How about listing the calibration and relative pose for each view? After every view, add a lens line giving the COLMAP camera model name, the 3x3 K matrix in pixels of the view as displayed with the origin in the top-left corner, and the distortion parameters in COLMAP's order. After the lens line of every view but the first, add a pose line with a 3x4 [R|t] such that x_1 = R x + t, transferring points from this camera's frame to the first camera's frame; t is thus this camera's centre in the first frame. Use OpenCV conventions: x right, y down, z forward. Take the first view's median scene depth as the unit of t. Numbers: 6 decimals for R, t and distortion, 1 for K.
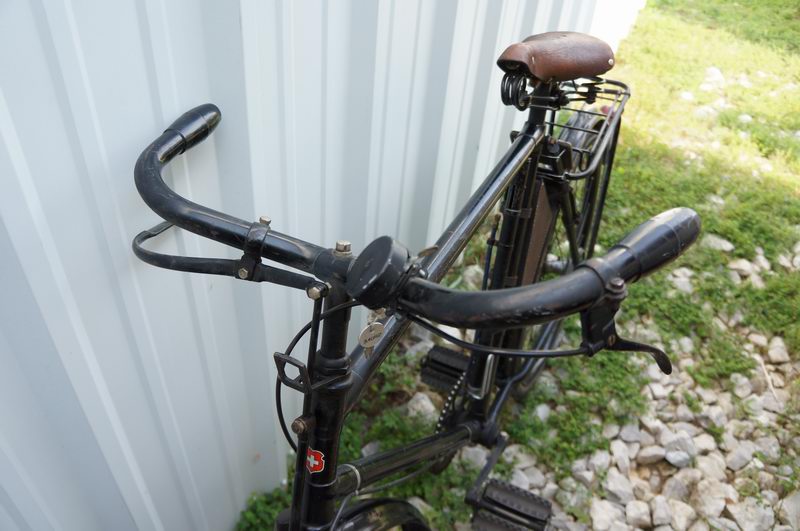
lens RADIAL K [[610.5, 0, 400.6], [0, 610.5, 268.8], [0, 0, 1]] dist [-0.011556, 0.001784]
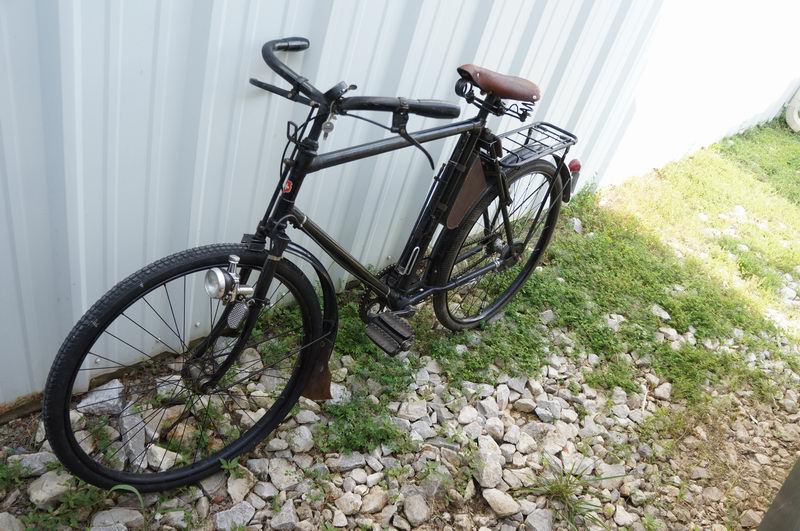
lens RADIAL K [[610.5, 0, 400.0], [0, 610.5, 263.4], [0, 0, 1]] dist [-0.011556, 0.001784]
pose [[0.933640, 0.329152, -0.141333, 0.221545], [-0.344675, 0.932918, -0.104227, 0.231642], [0.097546, 0.146024, 0.984460, -0.378816]]
